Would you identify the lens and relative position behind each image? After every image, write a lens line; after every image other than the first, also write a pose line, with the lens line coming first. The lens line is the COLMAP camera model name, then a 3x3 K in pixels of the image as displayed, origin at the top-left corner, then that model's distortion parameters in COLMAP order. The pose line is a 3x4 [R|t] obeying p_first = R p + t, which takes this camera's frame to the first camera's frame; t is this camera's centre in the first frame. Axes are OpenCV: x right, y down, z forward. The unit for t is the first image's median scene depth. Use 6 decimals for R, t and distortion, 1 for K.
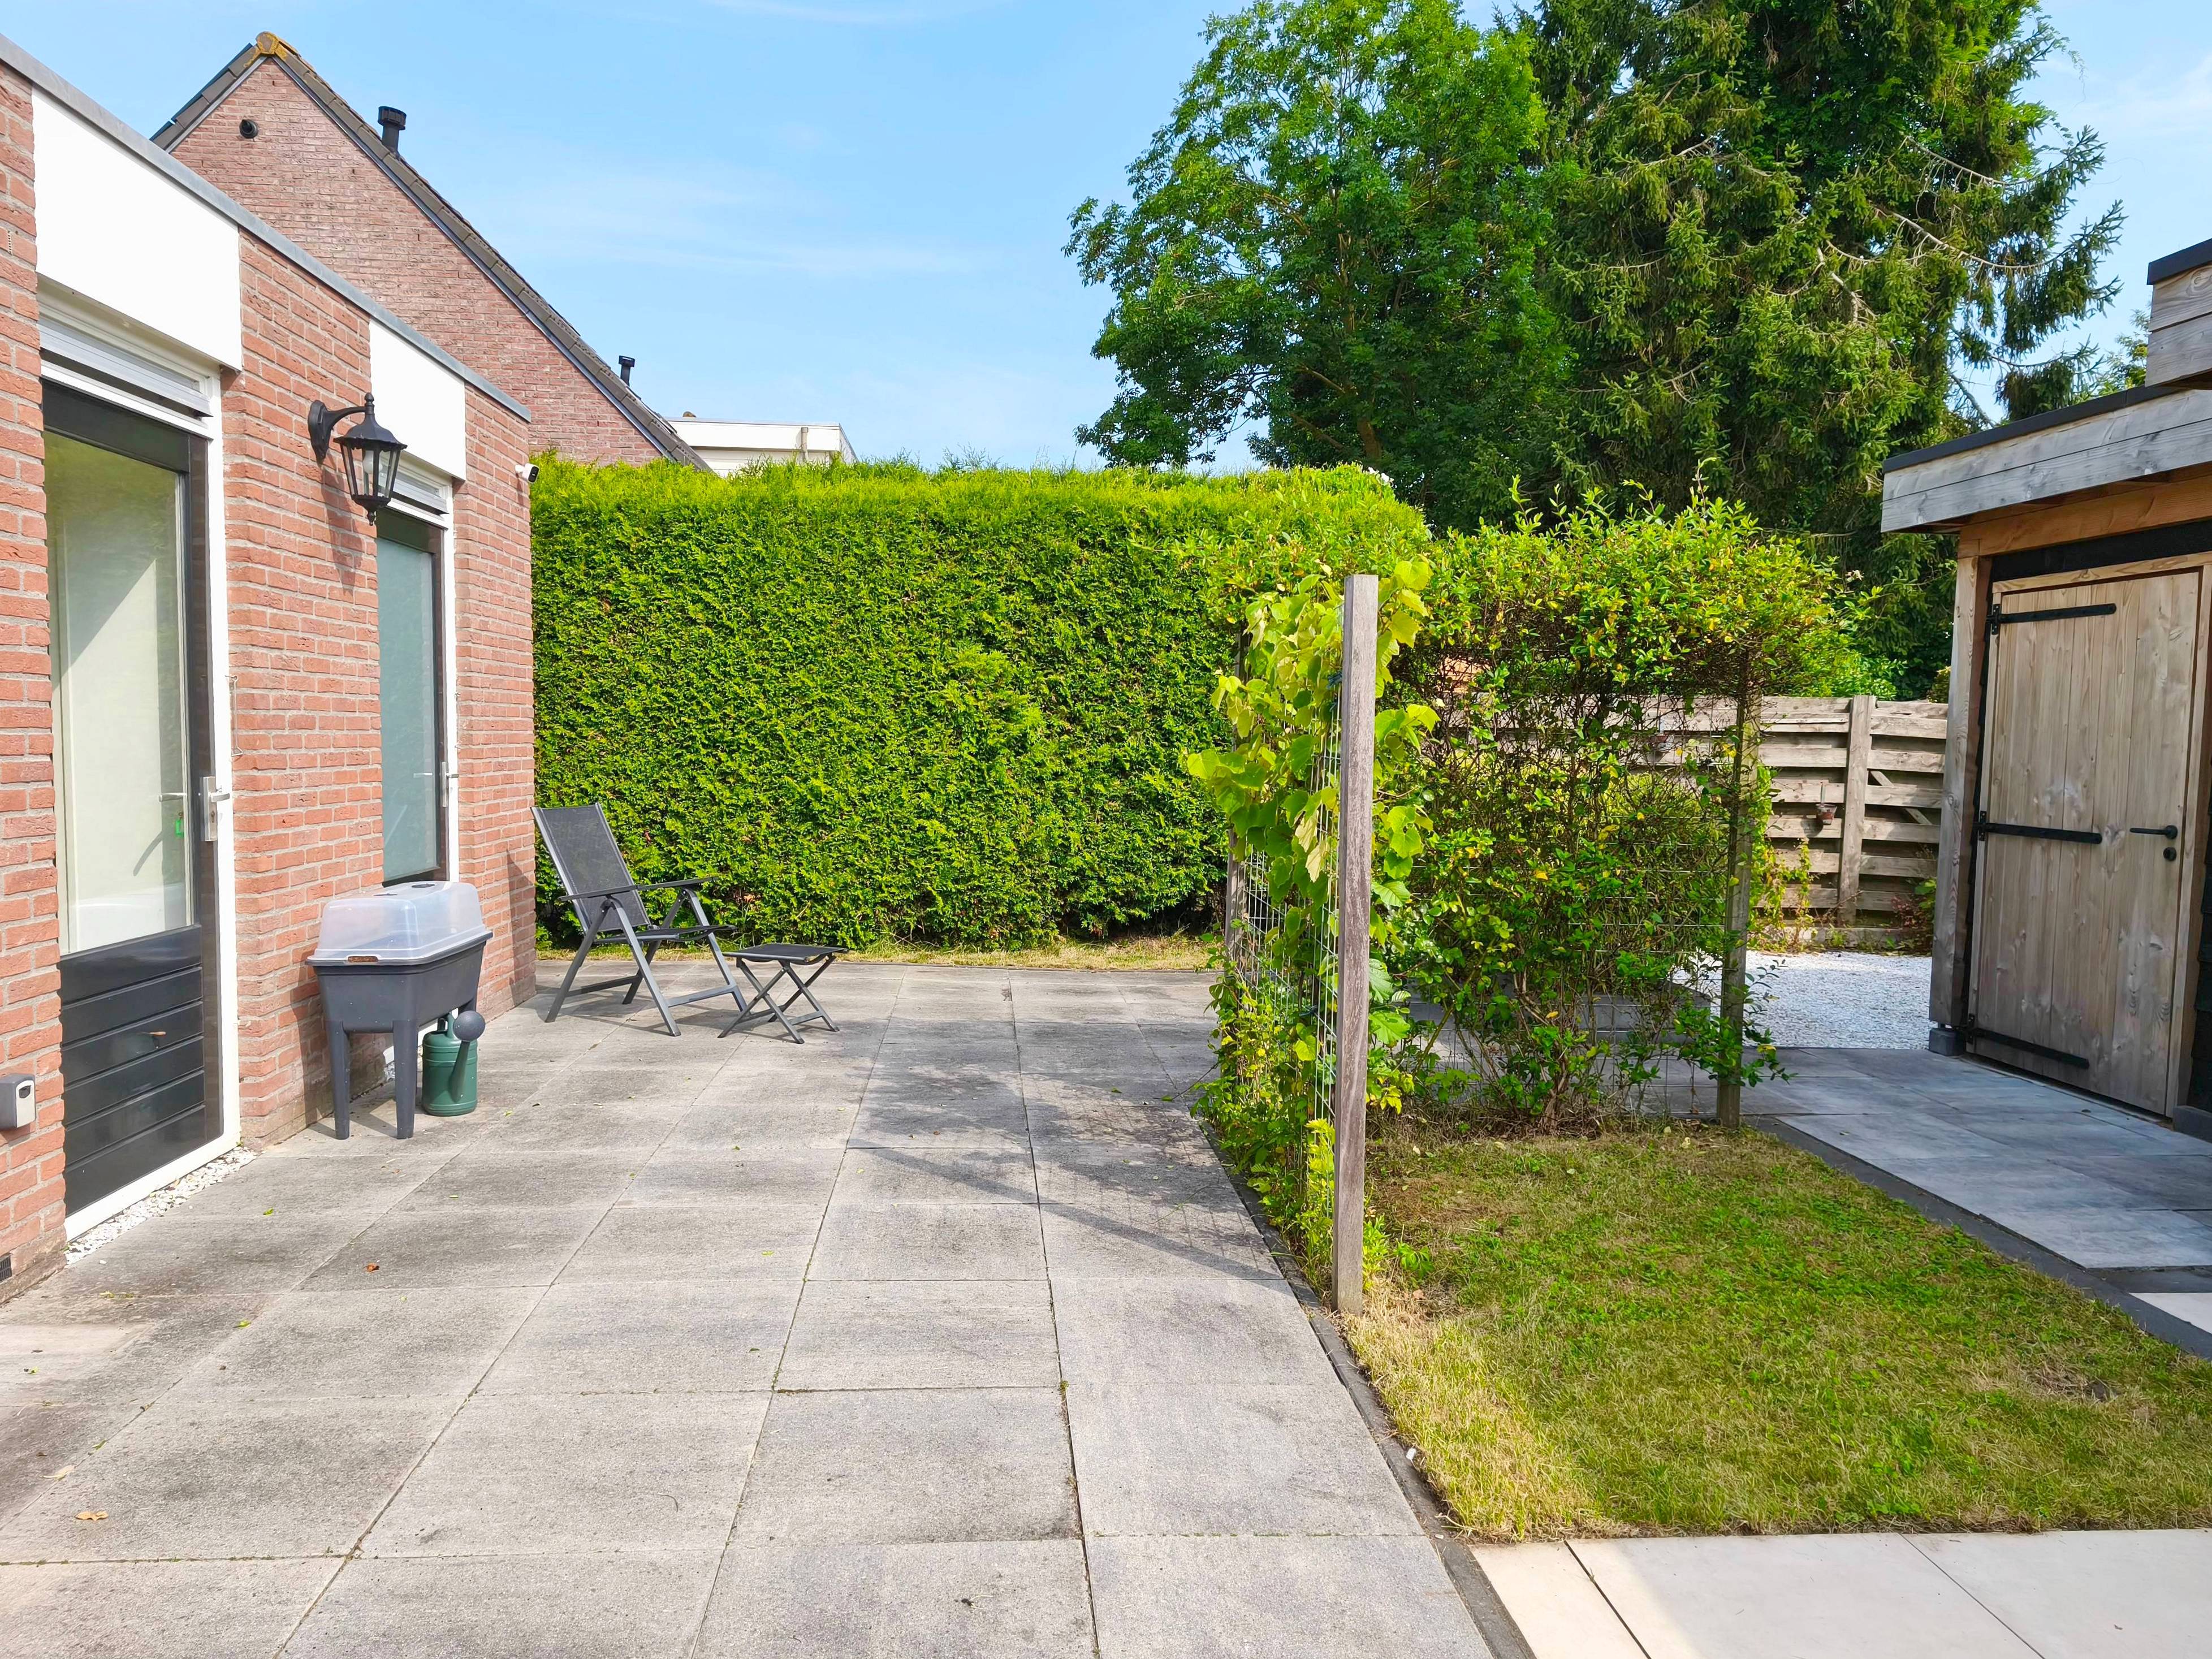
lens RADIAL K [[1518.4, 0, 1118.4], [0, 1518.4, 827.3], [0, 0, 1]] dist [0.073512, -0.054445]
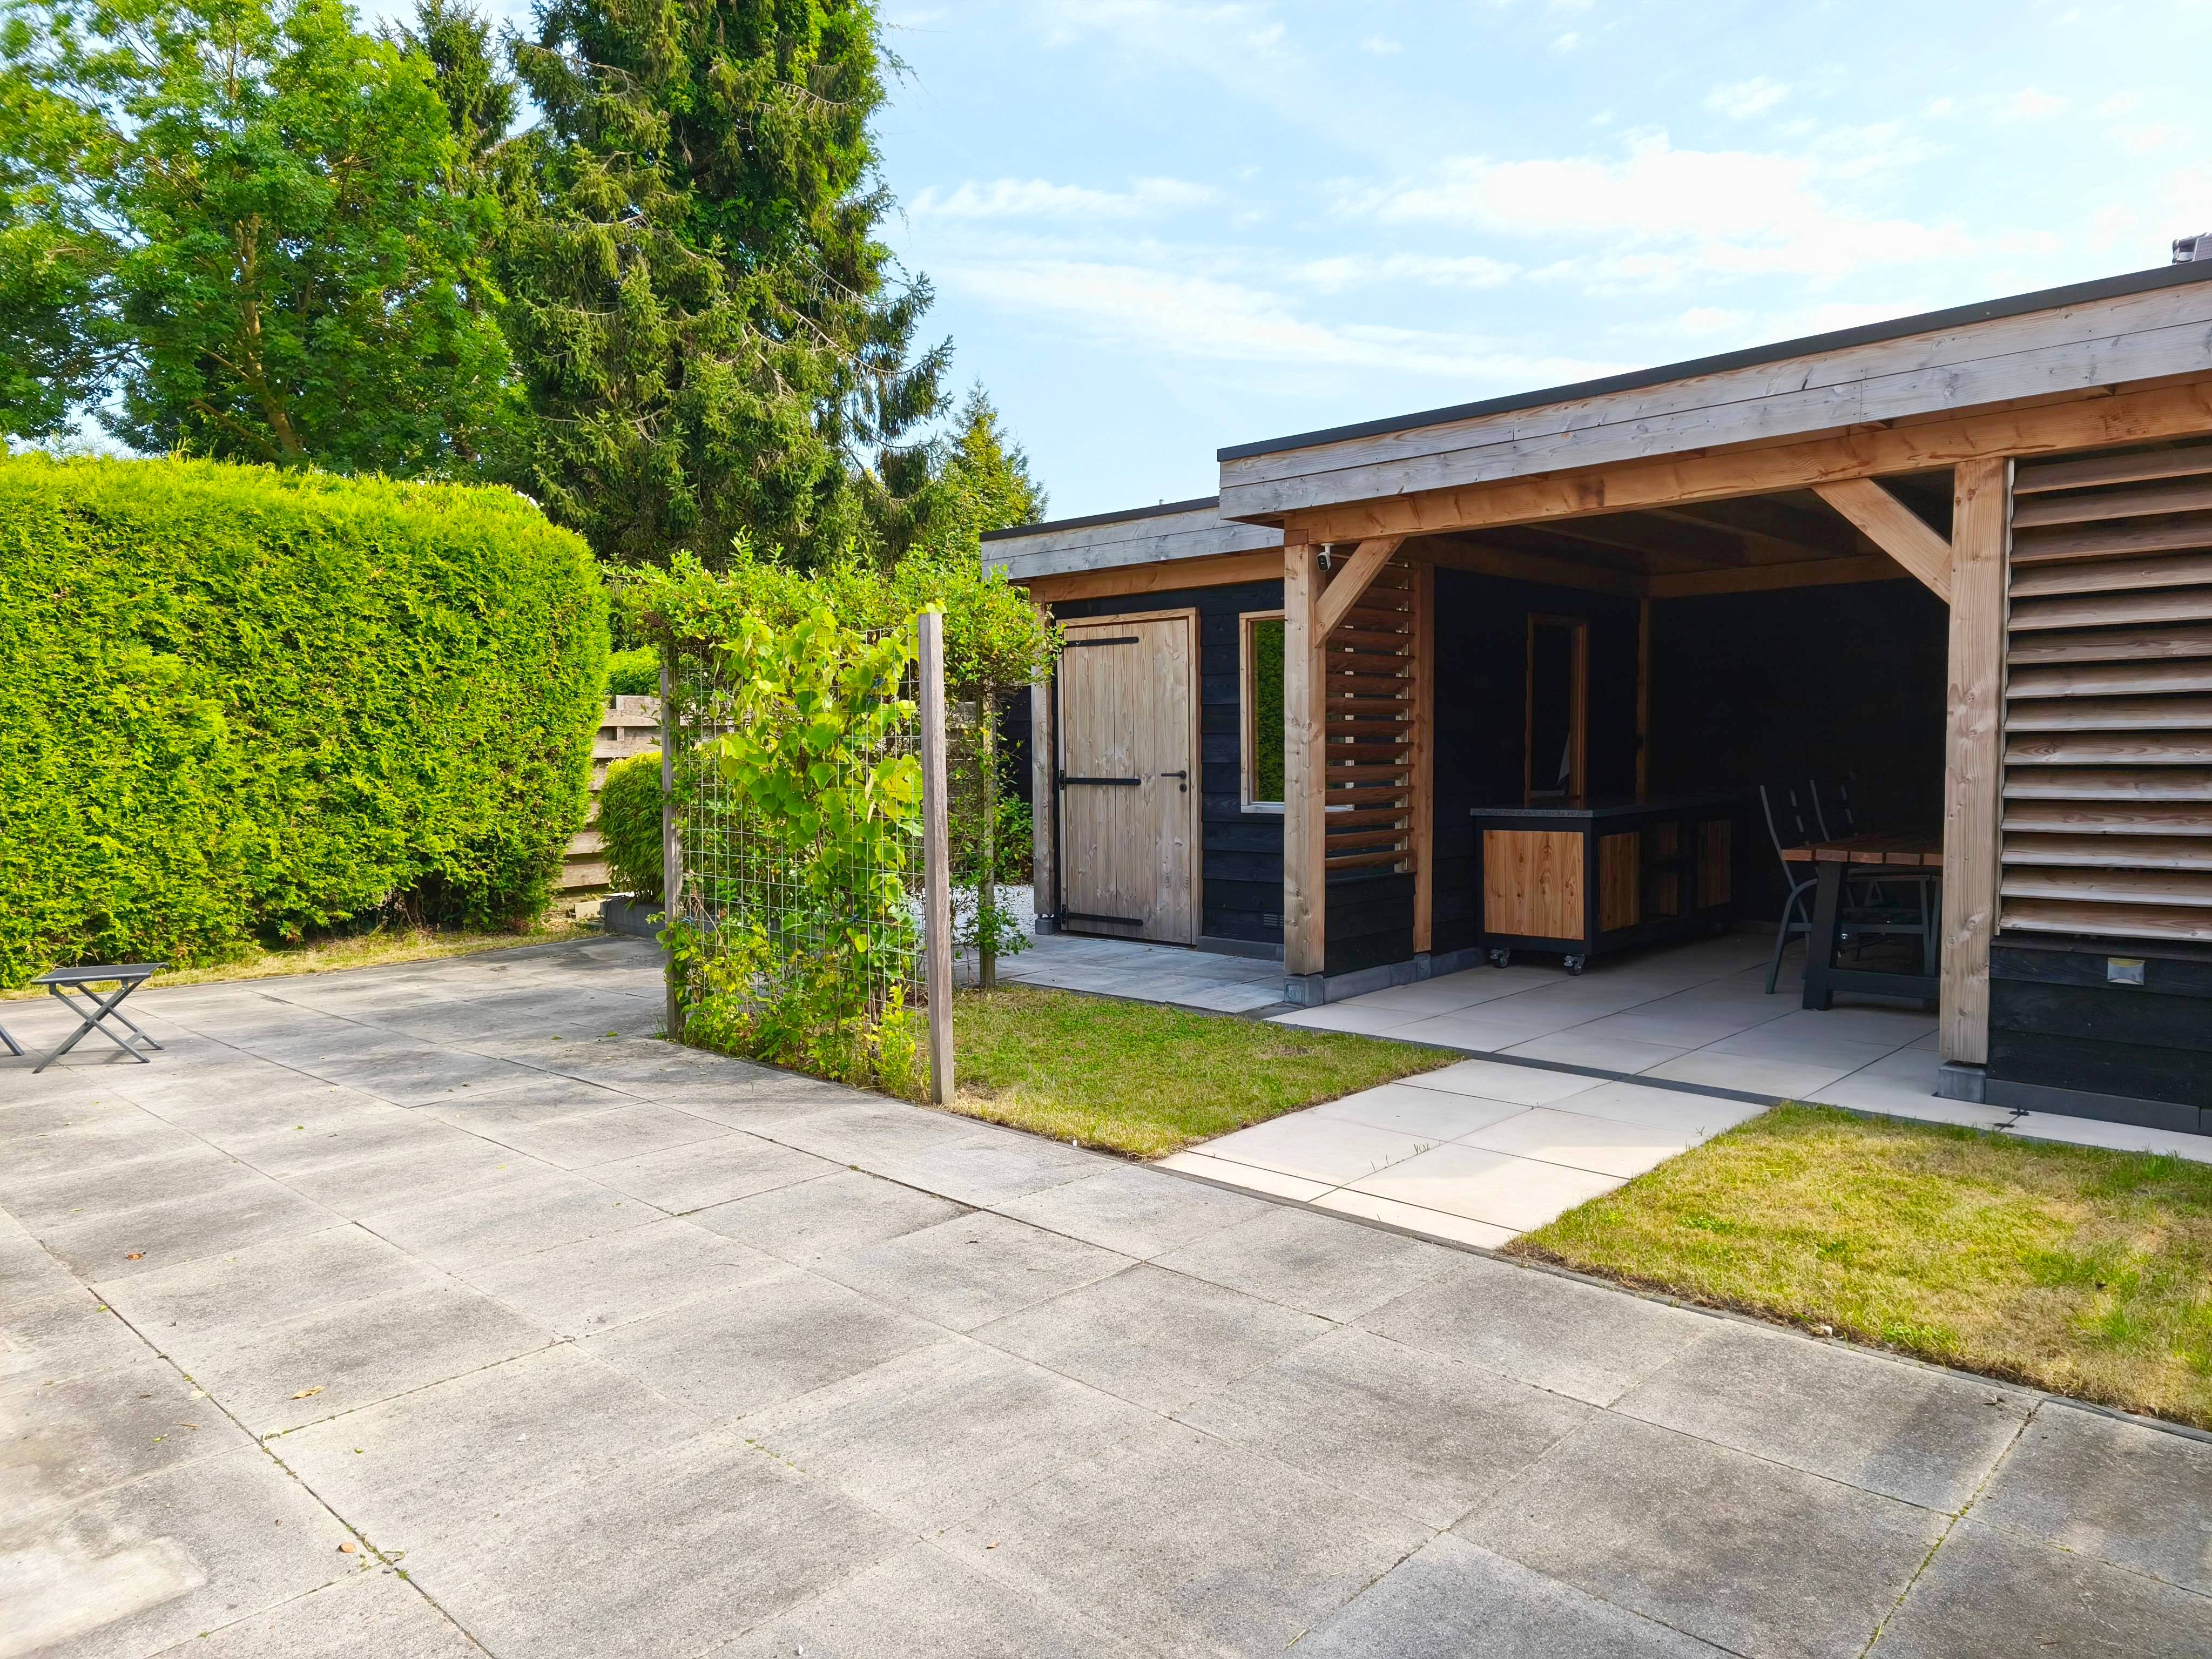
lens RADIAL K [[1436.7, 0, 1106.0], [0, 1436.7, 829.5], [0, 0, 1]] dist [0.041681, -0.001401]
pose [[0.750189, -0.070583, 0.657446, -0.249966], [0.068271, 0.997241, 0.029160, 0.006726], [-0.657690, 0.023009, 0.752937, -0.068339]]
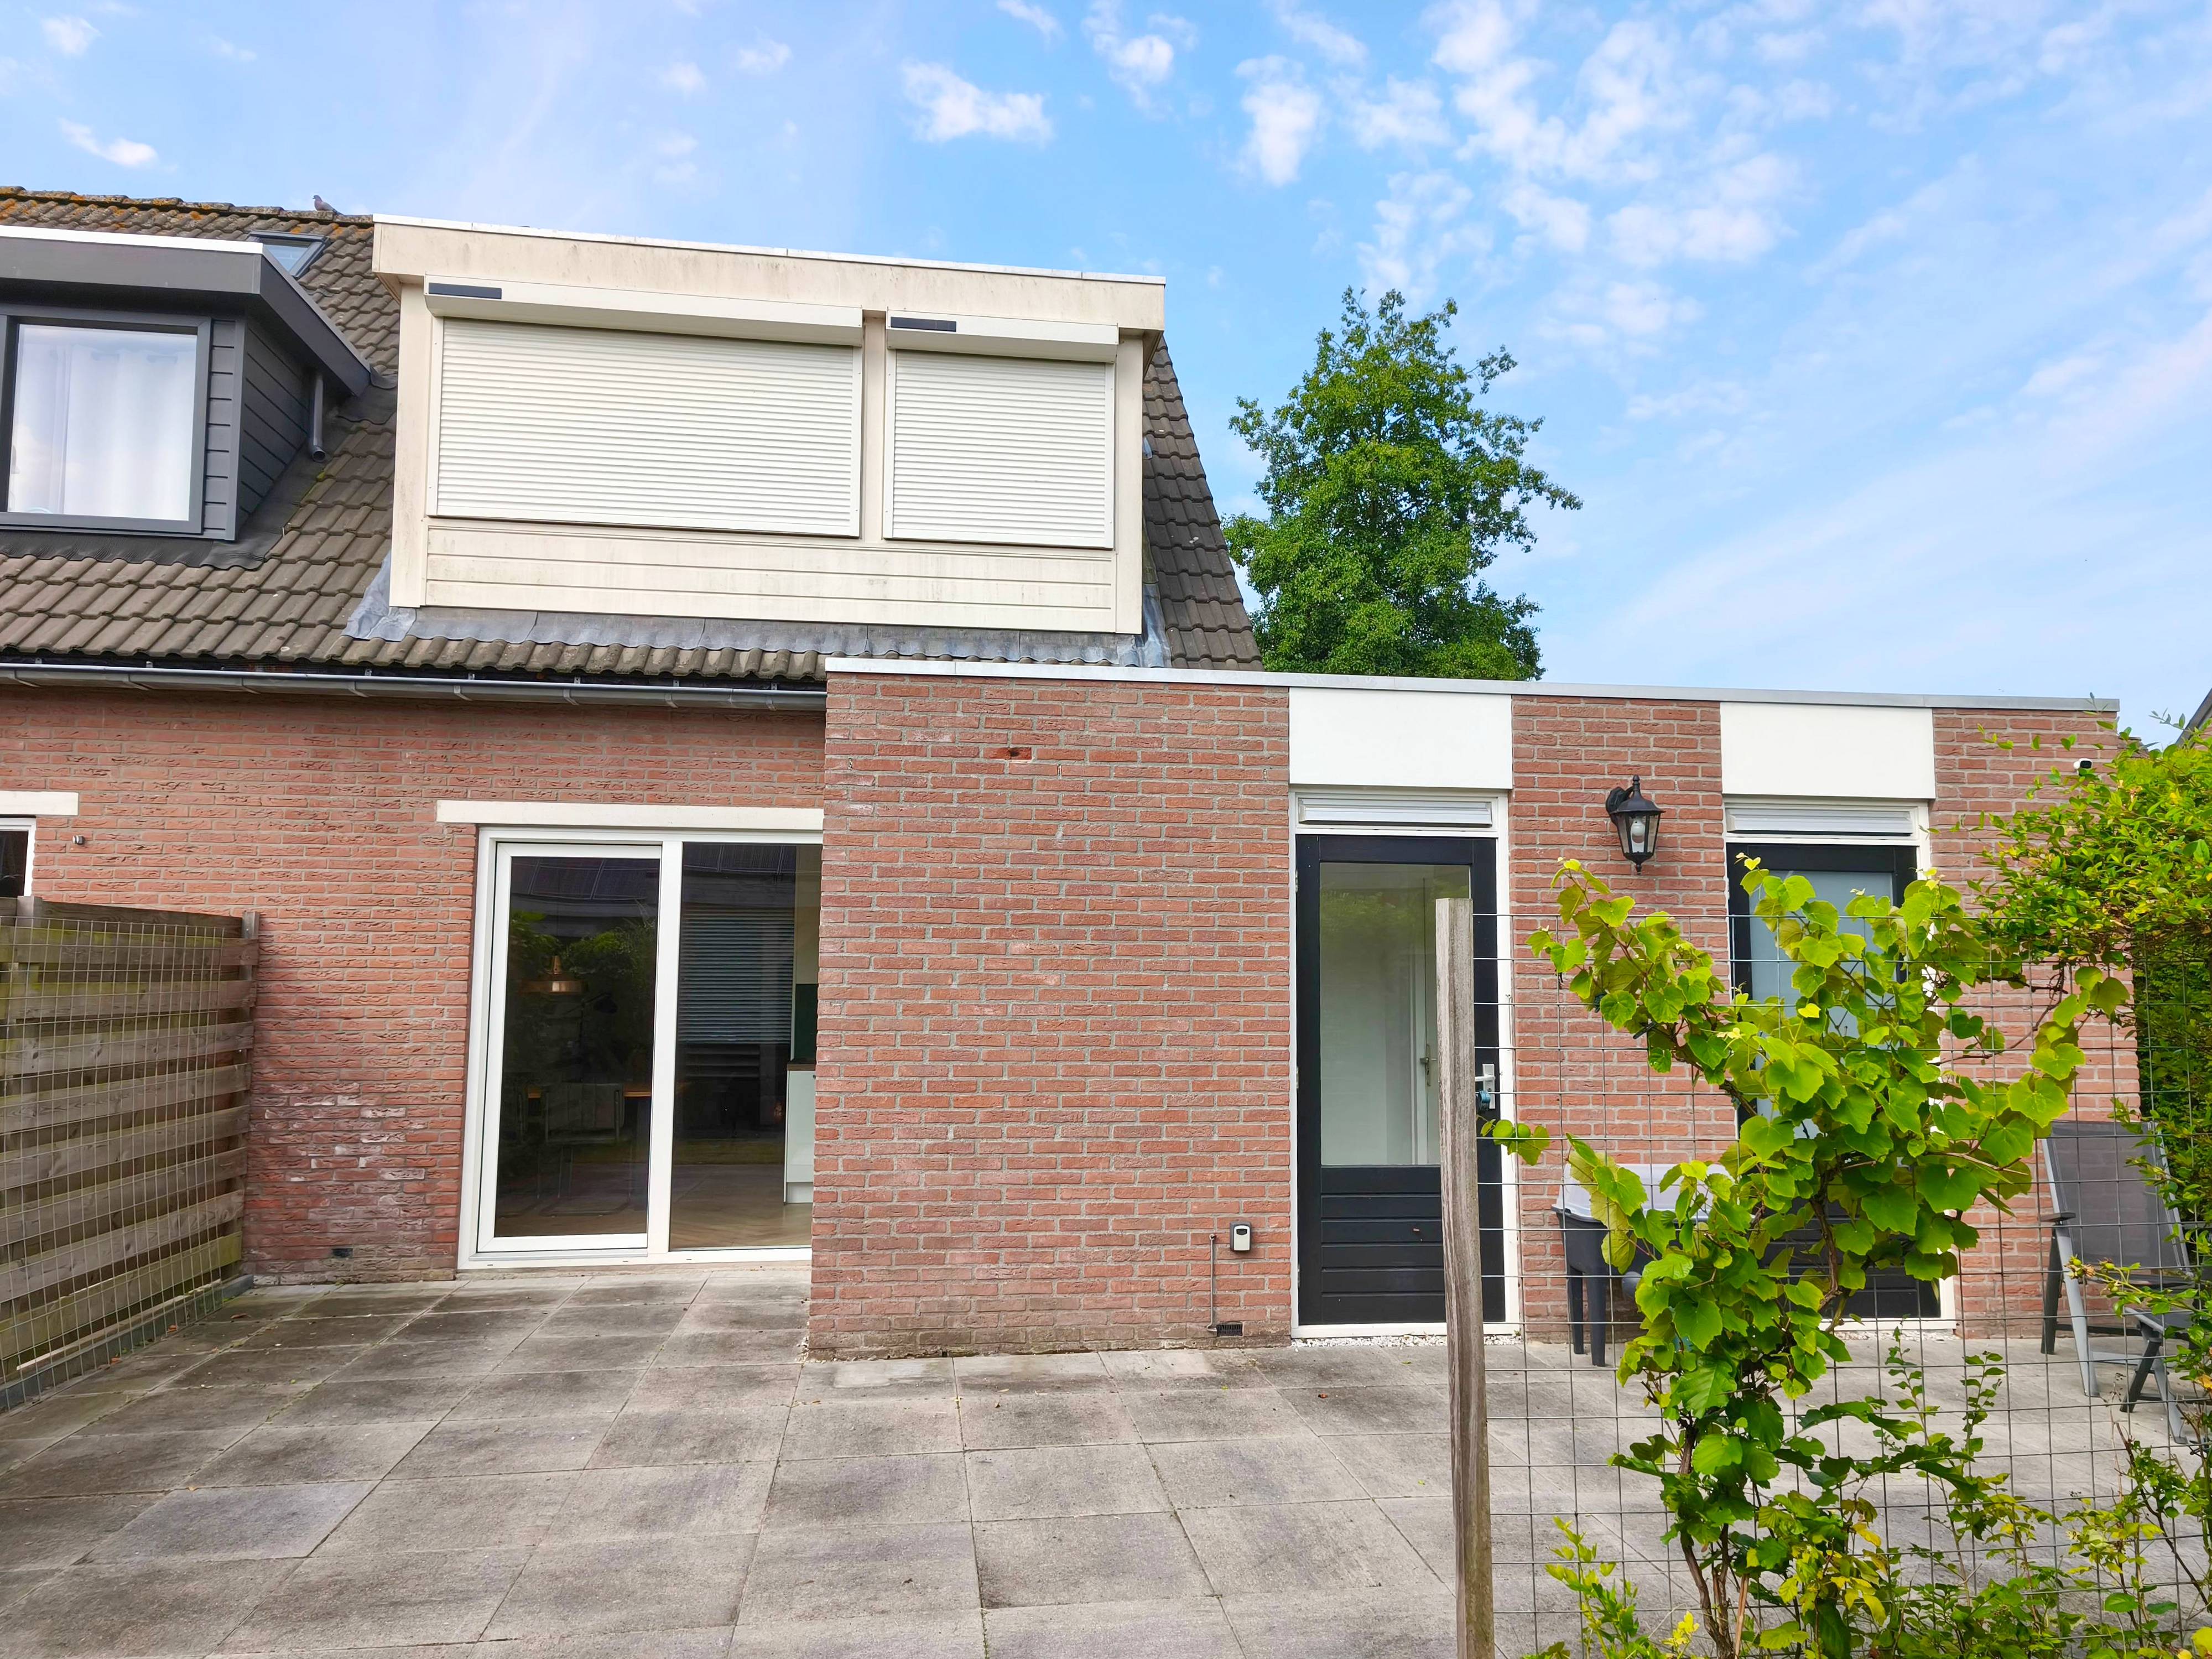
lens RADIAL K [[1471.2, 0, 1105.0], [0, 1471.2, 842.8], [0, 0, 1]] dist [0.071286, -0.057693]
pose [[0.051169, -0.106950, -0.992947, 0.406456], [-0.066884, 0.991650, -0.110257, -0.030975], [0.996448, 0.072054, 0.043589, 0.277279]]
